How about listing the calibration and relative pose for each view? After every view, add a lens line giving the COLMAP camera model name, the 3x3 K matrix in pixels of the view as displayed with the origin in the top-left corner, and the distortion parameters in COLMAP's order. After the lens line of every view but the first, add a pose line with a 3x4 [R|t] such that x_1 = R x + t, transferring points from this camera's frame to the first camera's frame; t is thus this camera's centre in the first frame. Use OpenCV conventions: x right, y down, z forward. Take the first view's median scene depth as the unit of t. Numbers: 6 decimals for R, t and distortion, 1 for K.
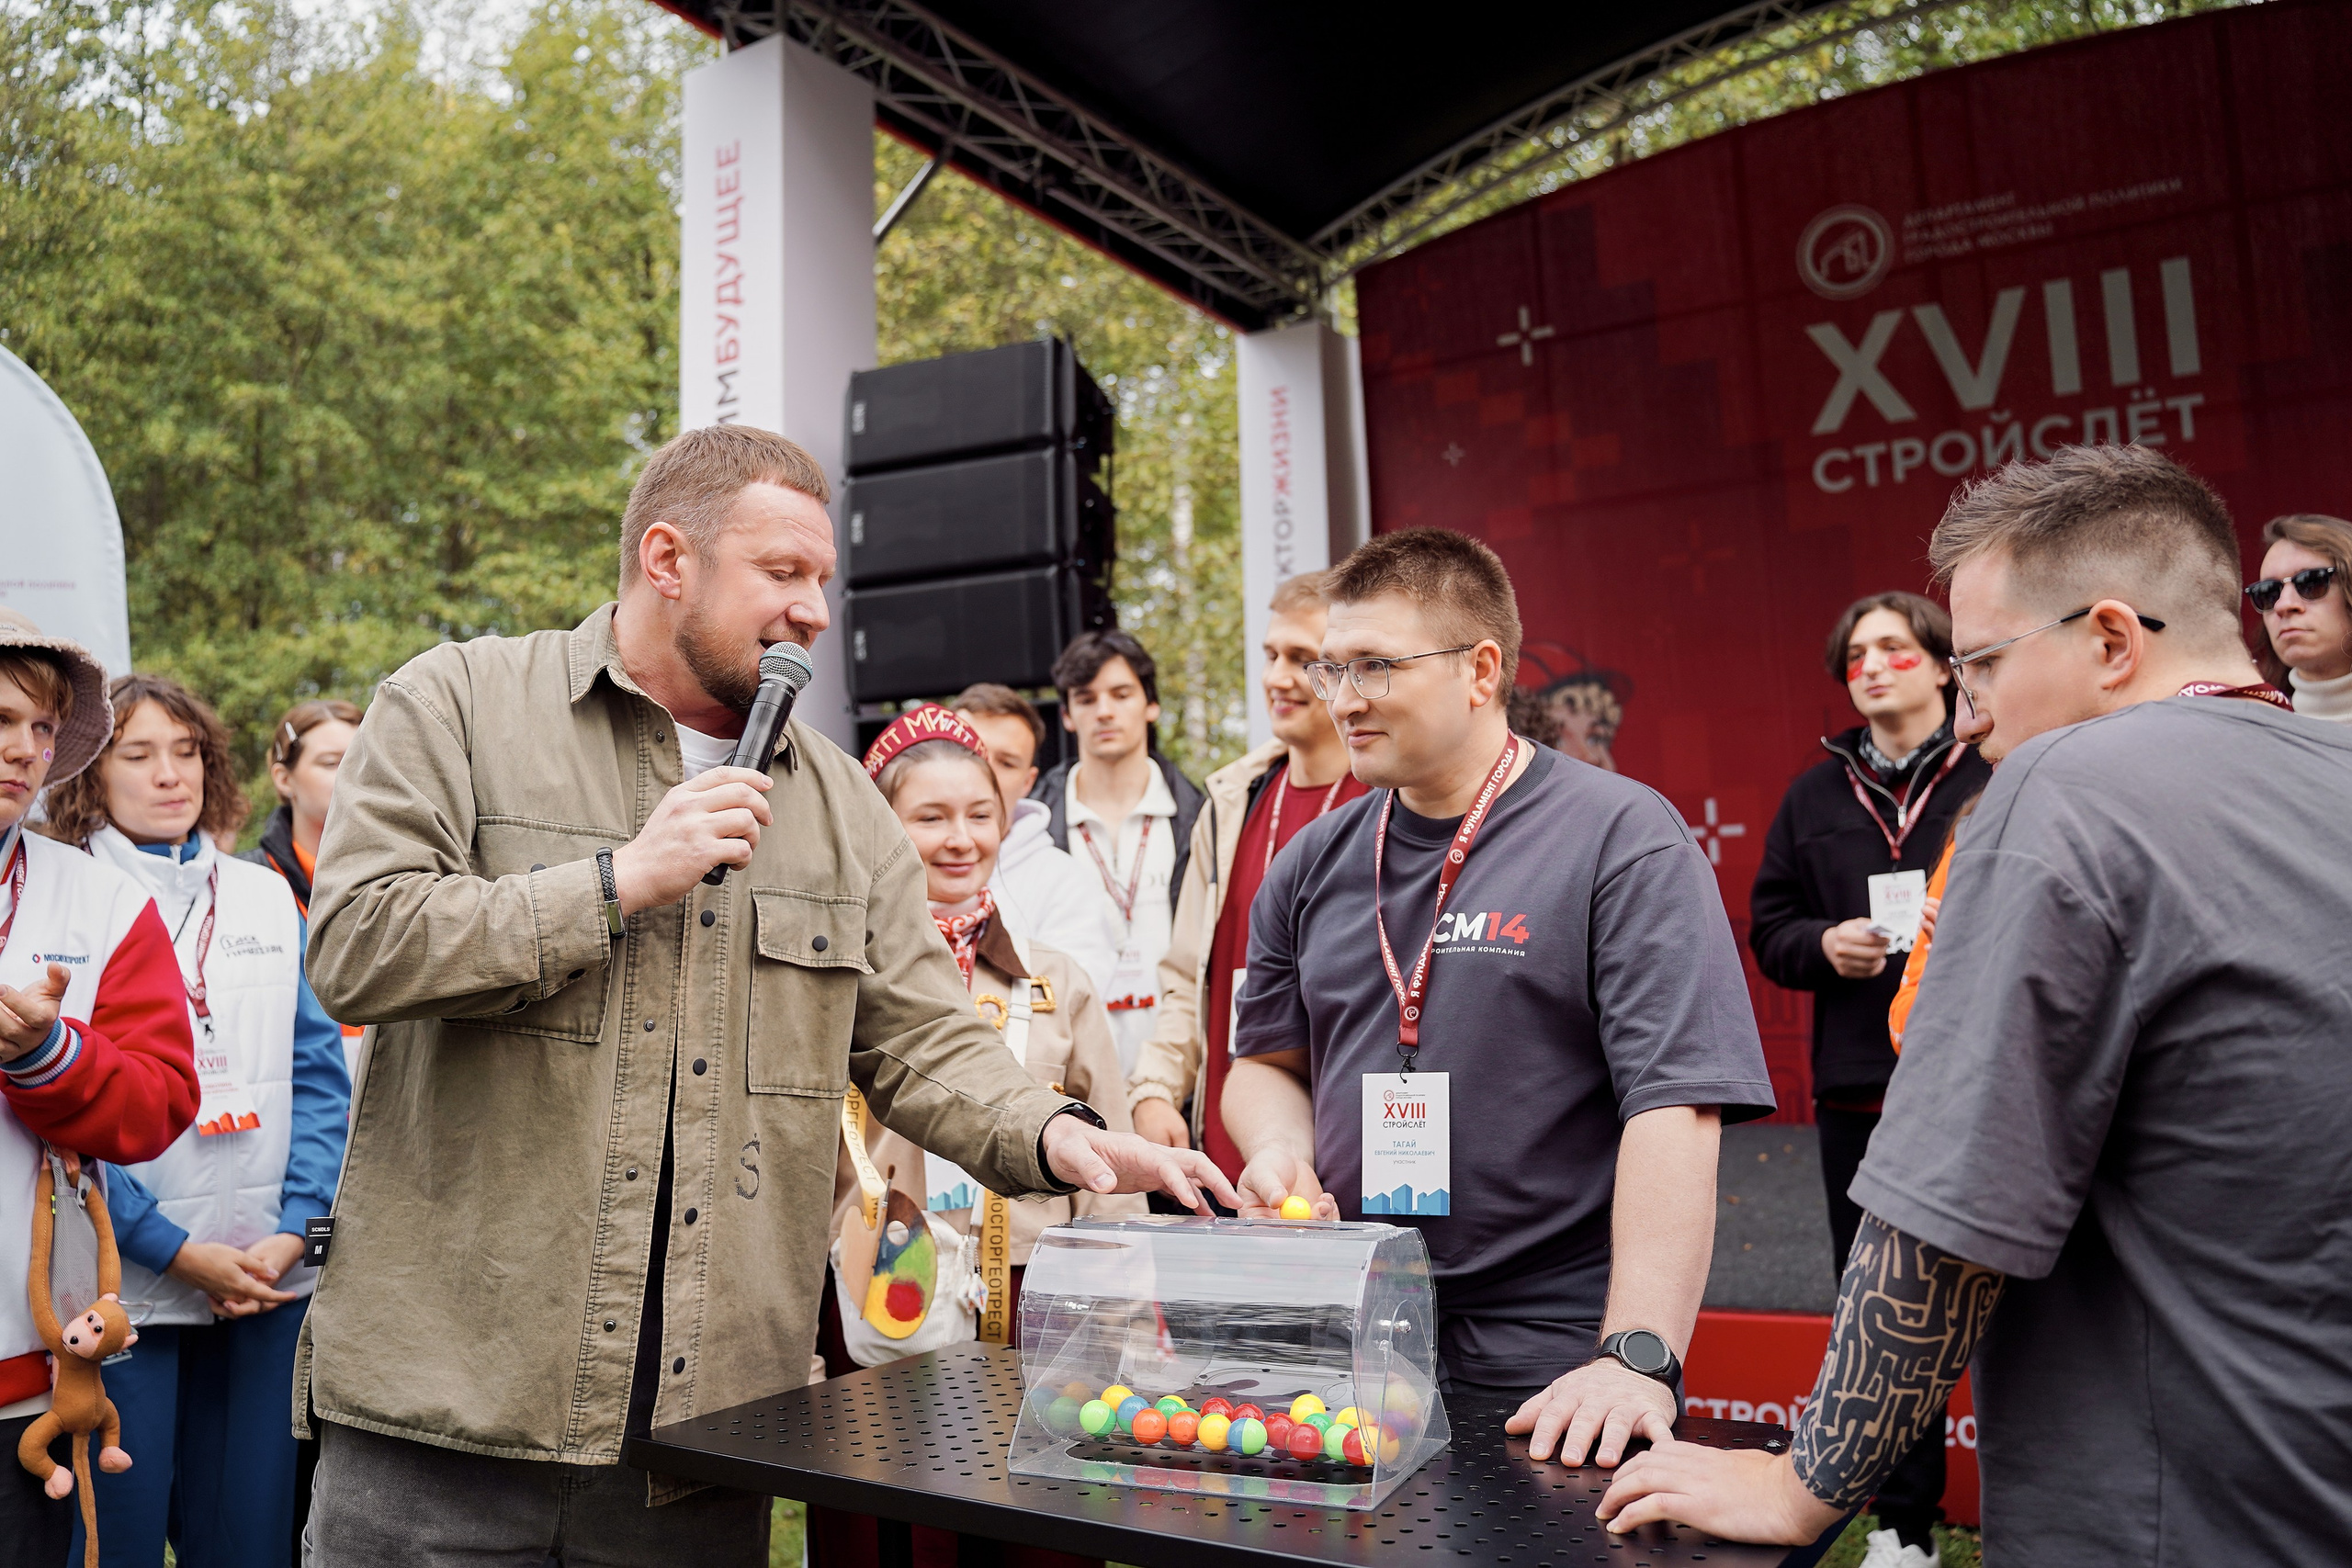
lens RADIAL K [[2058.7, 0, 1165.5], [0, 2058.7, 731.5], [0, 0, 1]] dist [-0.042777, -0.000029]
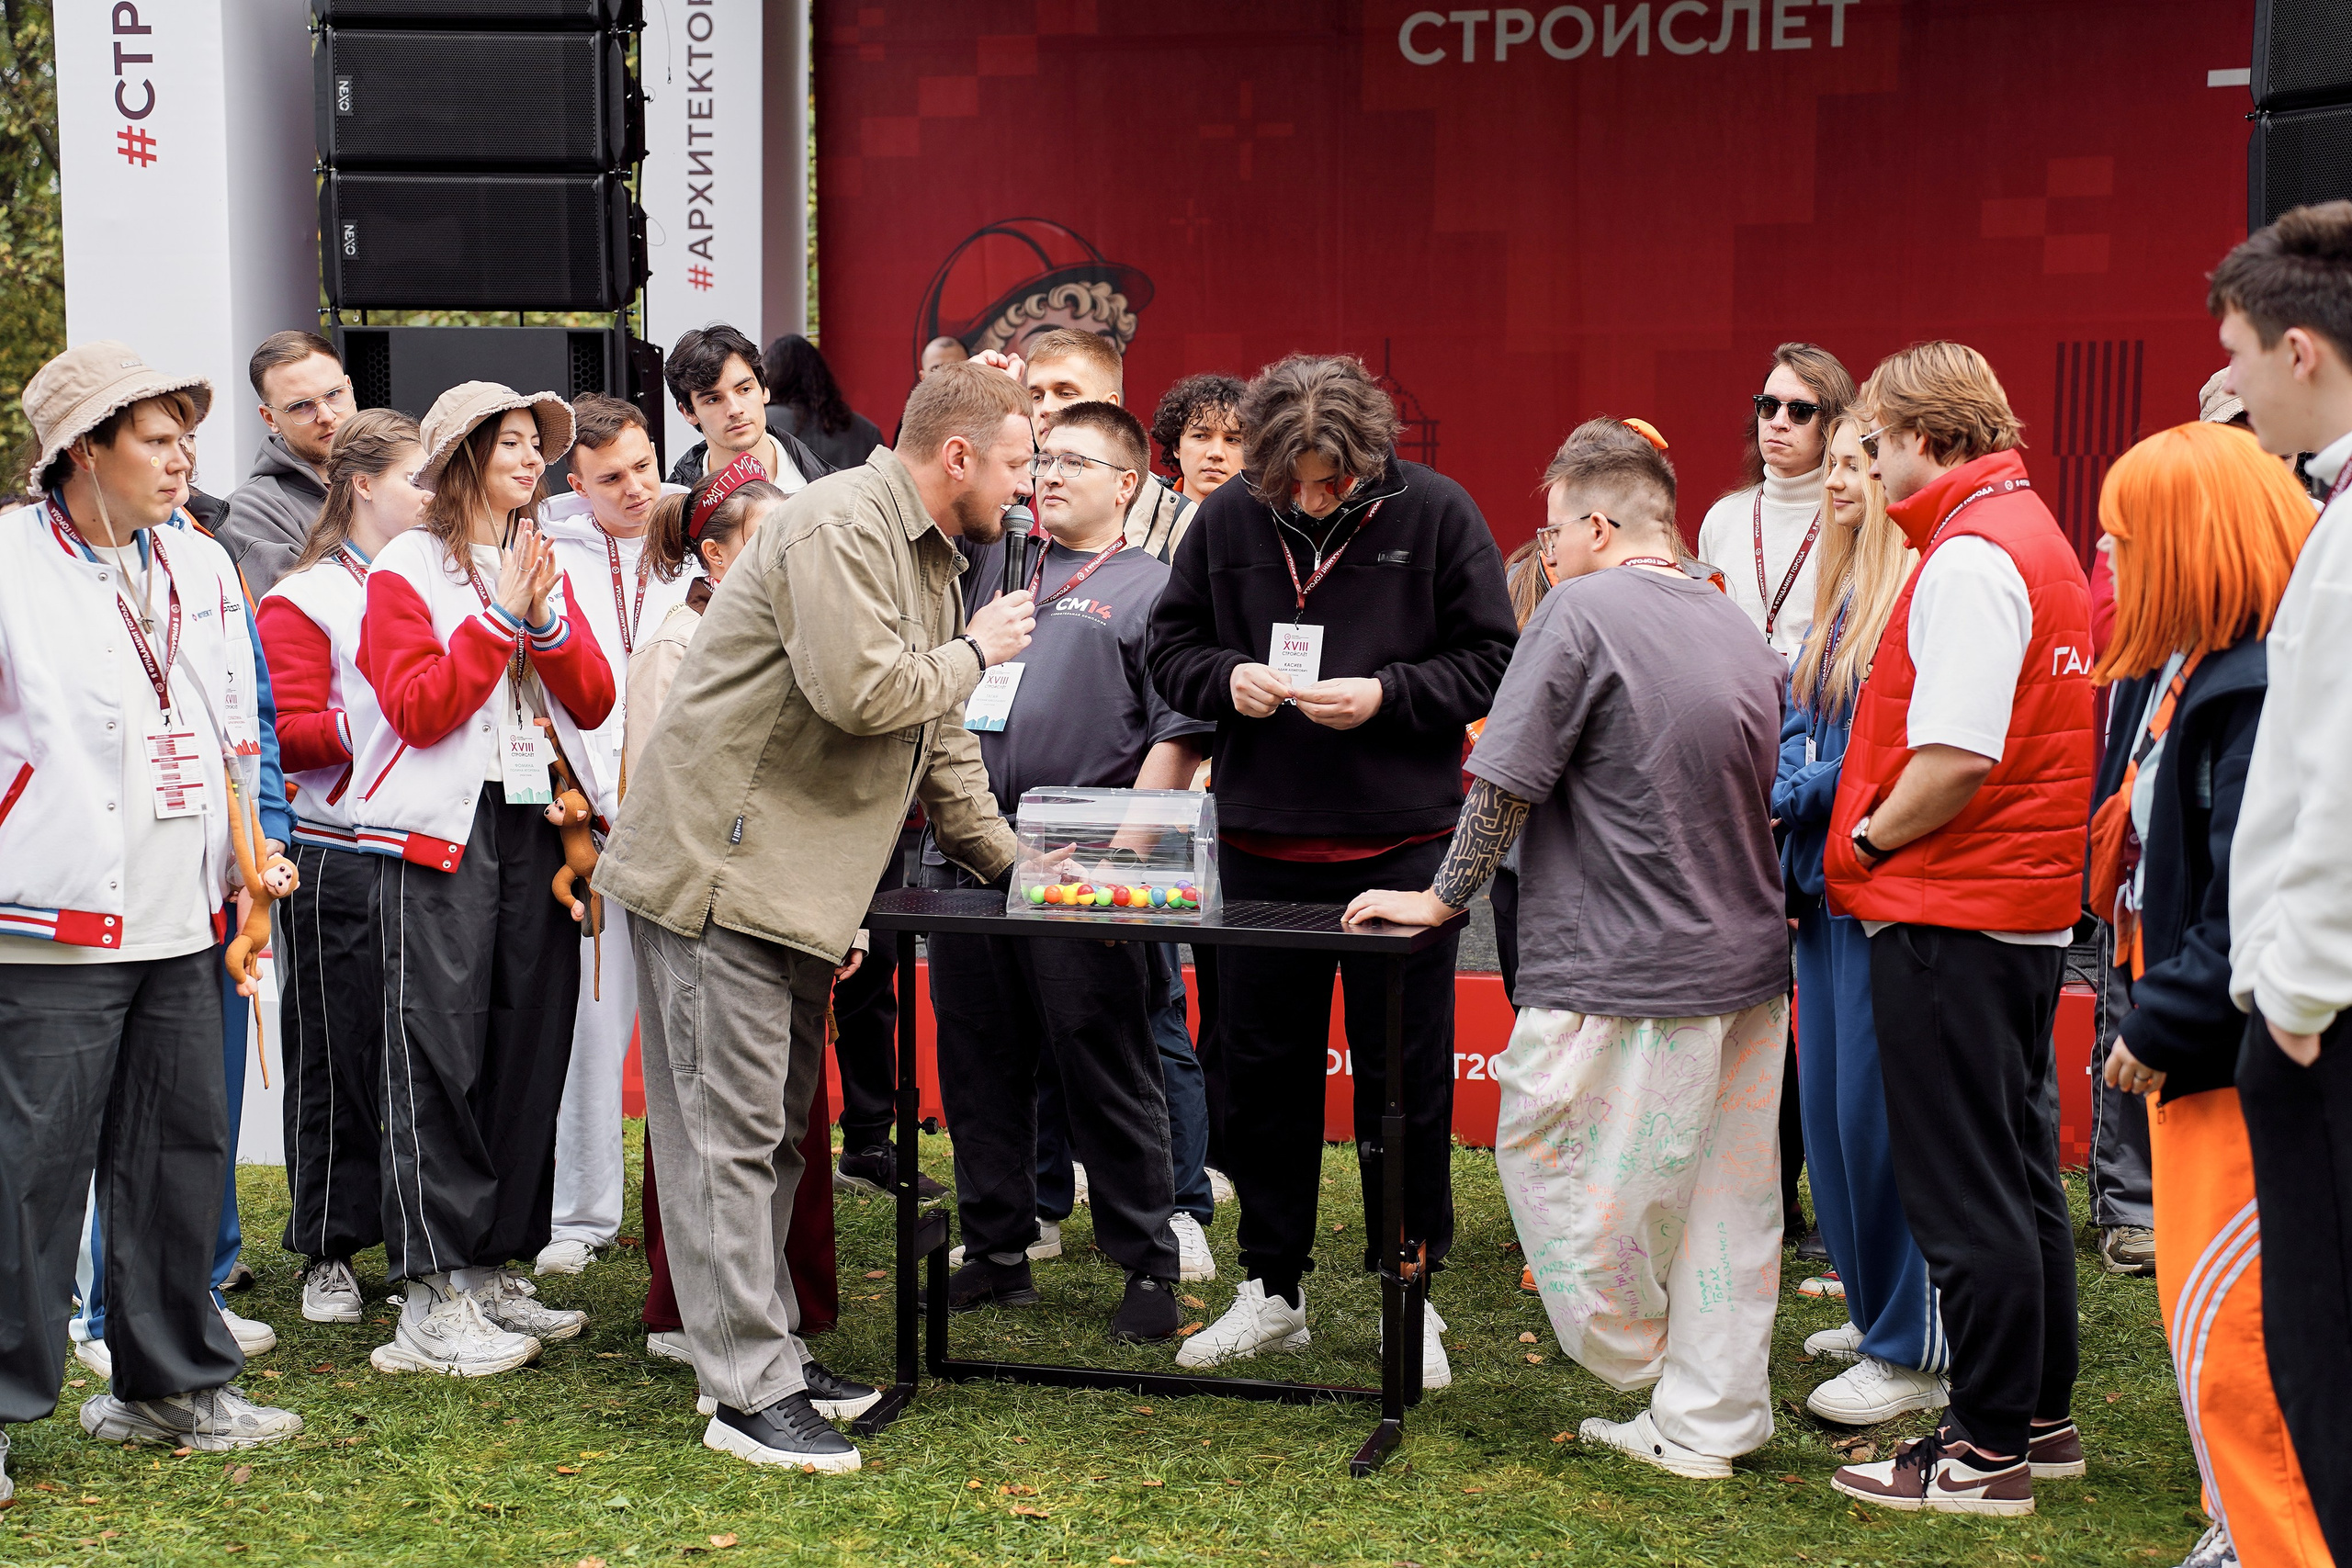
lens RADIAL K [[3914.9, 0, 1176.0], [0, 3914.9, 784.0], [0, 0, 1]] dist [0.236510, 0.078125]
pose [[0.959139, 0.032621, 0.281049, -0.199348], [-0.076486, 0.986241, 0.146554, -0.062446], [-0.272401, -0.162062, 0.948437, -0.506086]]
